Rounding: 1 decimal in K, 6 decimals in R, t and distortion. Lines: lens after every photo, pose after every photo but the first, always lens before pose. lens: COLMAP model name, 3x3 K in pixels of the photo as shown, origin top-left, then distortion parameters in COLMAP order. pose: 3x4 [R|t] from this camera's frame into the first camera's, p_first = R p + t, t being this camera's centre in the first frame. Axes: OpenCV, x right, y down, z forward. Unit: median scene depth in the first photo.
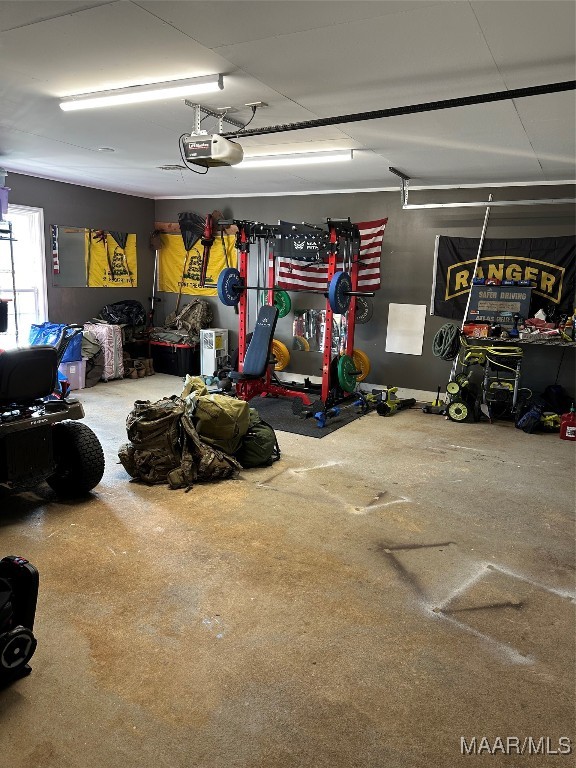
lens RADIAL K [[546.0, 0, 287.8], [0, 546.0, 383.2], [0, 0, 1]] dist [0.030274, -0.021047]
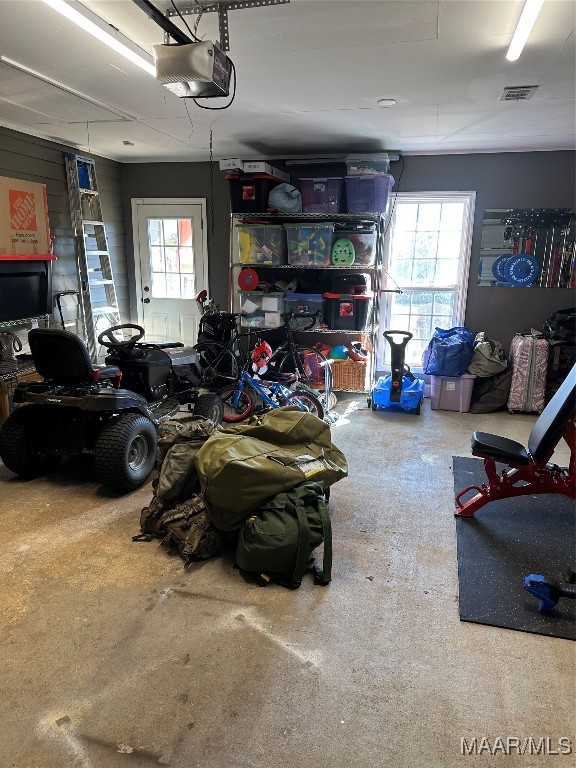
lens RADIAL K [[546.0, 0, 288.3], [0, 546.0, 384.9], [0, 0, 1]] dist [0.030274, -0.021047]
pose [[0.240489, 0.194697, -0.950925, 0.525967], [-0.193939, 0.969561, 0.149465, -0.163841], [0.951080, 0.148477, 0.270928, 0.884845]]
